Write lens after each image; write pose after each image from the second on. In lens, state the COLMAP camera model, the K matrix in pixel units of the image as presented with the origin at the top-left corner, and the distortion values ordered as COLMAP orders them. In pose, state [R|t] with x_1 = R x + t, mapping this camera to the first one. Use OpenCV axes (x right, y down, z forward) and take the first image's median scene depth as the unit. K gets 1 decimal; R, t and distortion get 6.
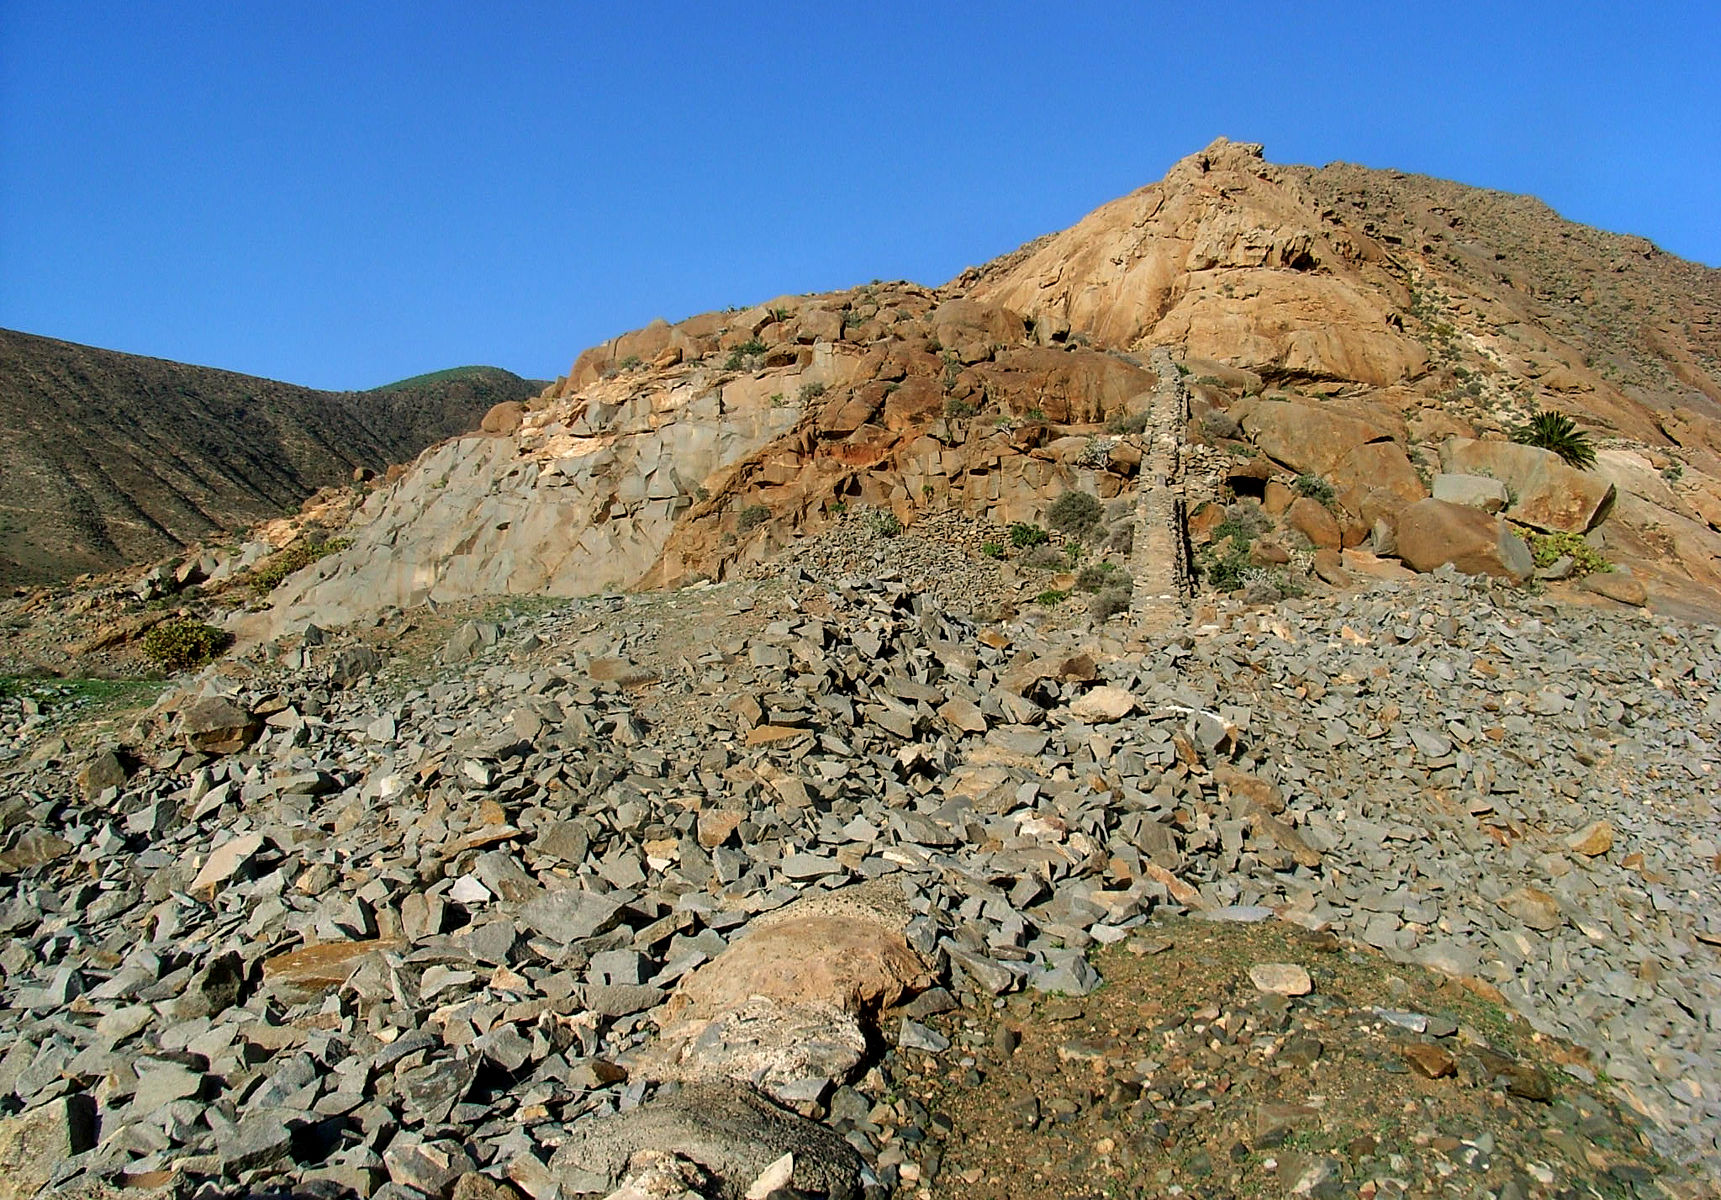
lens RADIAL K [[1416.1, 0, 863.2], [0, 1416.1, 529.7], [0, 0, 1]] dist [-0.012571, 0.001467]
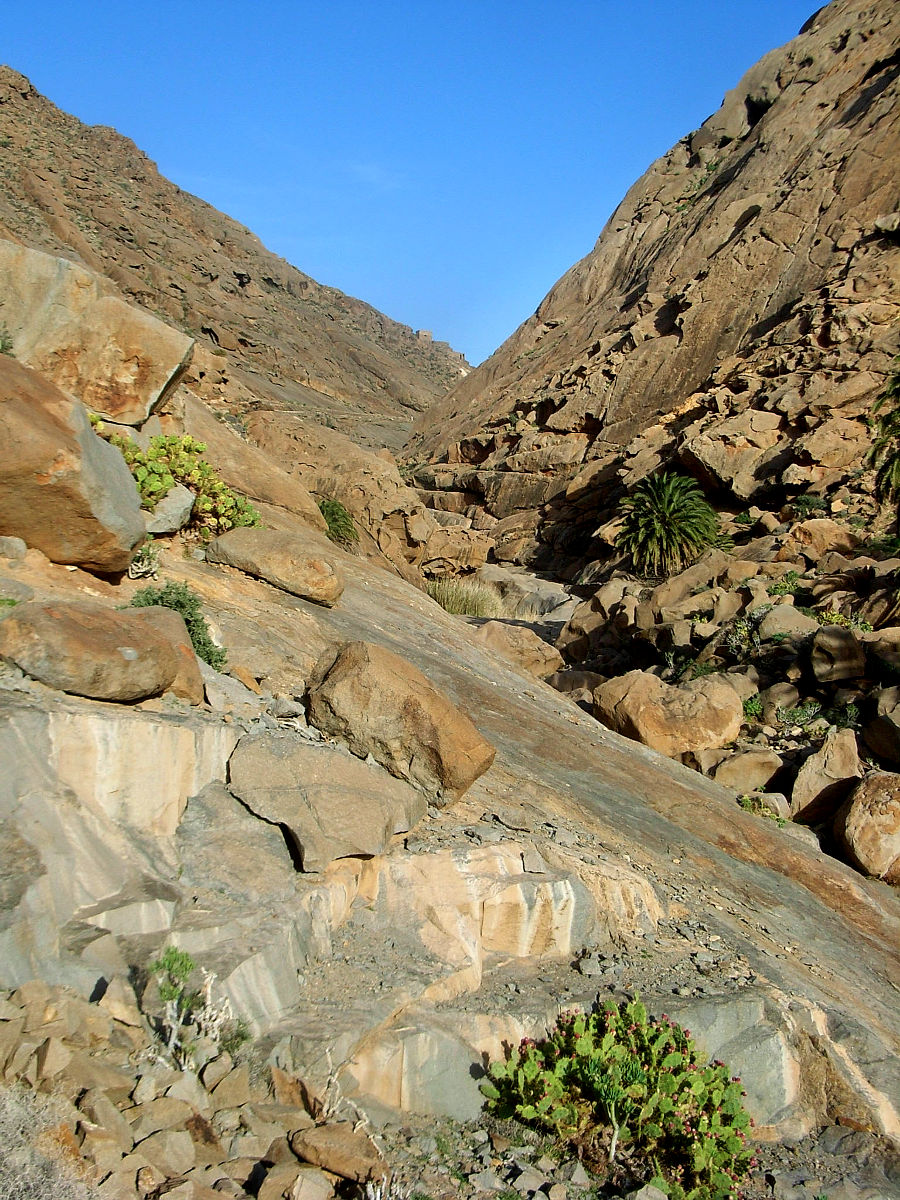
lens RADIAL K [[1516.7, 0, 450.0], [0, 1516.7, 600.0], [0, 0, 1]] dist [0.044123, 0.023024]
pose [[0.692463, 0.001156, 0.721453, 0.045624], [-0.111238, 0.988212, 0.105185, -0.001655], [-0.712826, -0.153090, 0.684429, 0.137261]]
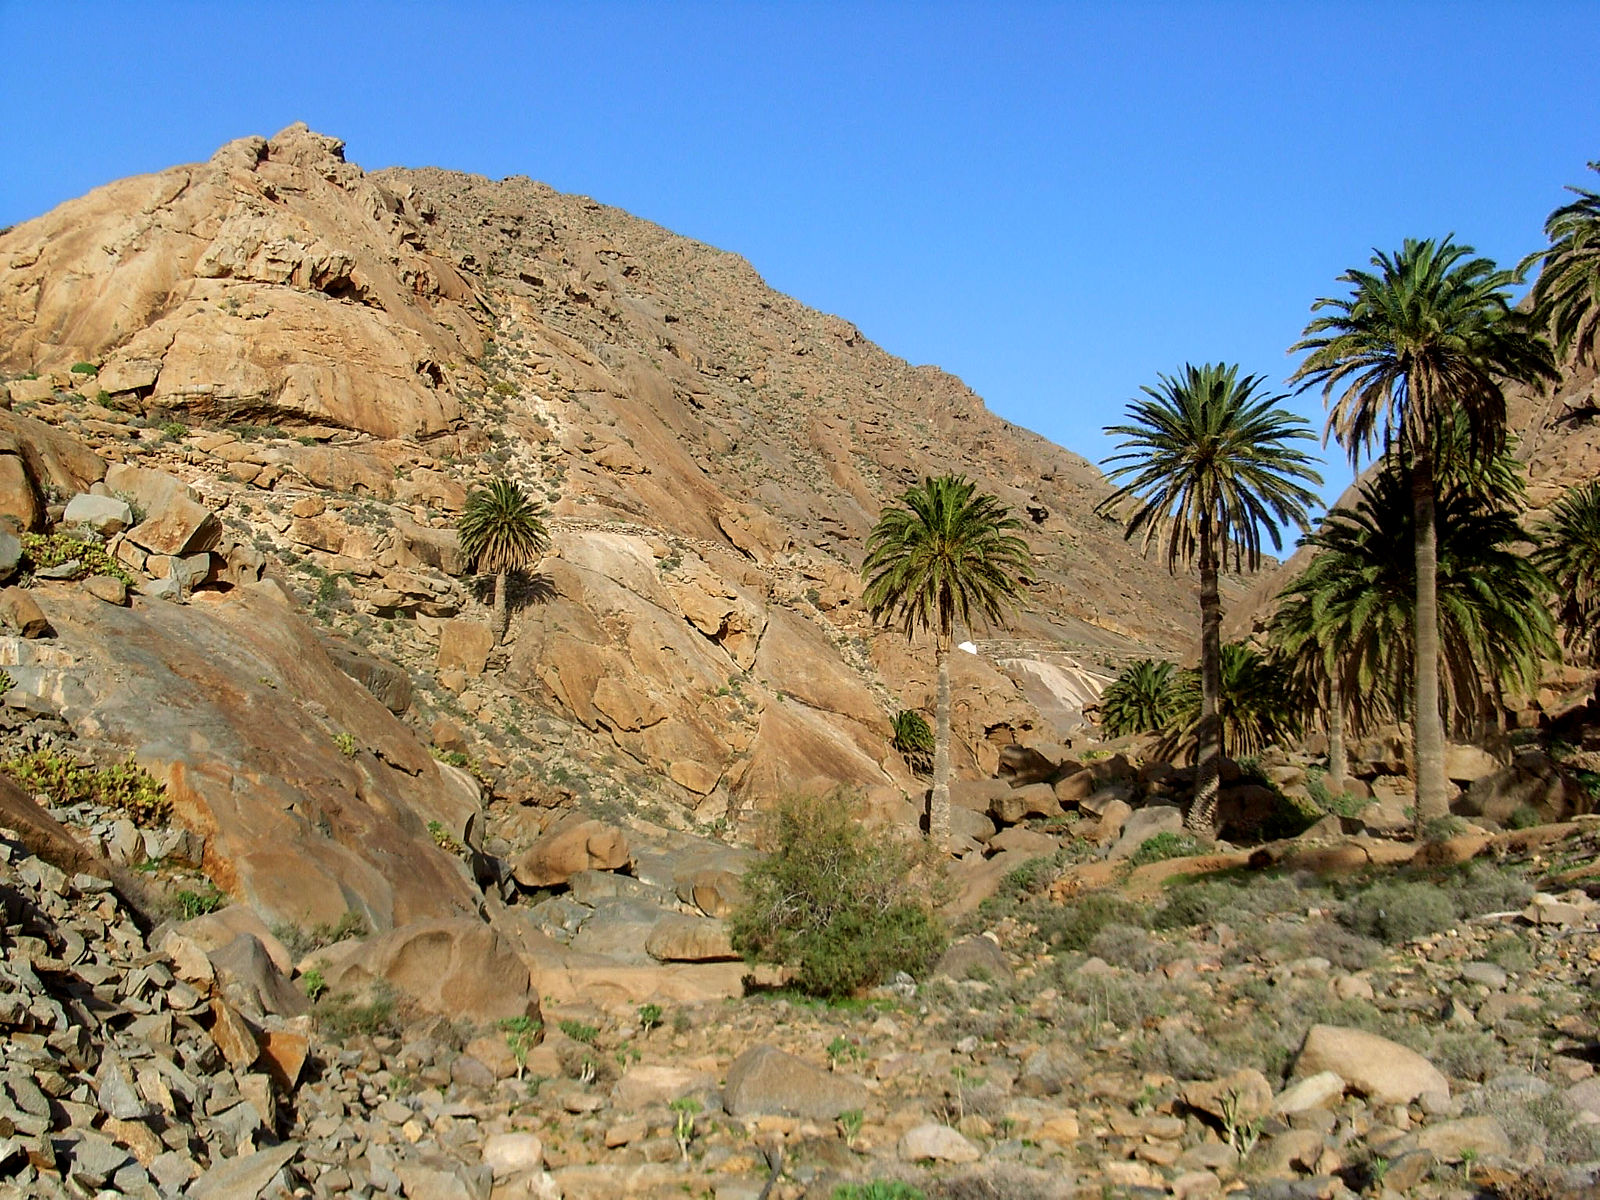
lens RADIAL K [[1875.8, 0, 800.0], [0, 1875.8, 600.0], [0, 0, 1]] dist [0.014497, 0.054405]
pose [[0.899345, 0.081106, 0.429651, 0.087885], [-0.076048, 0.996683, -0.028961, 0.012035], [-0.430575, -0.006629, 0.902530, -0.152486]]
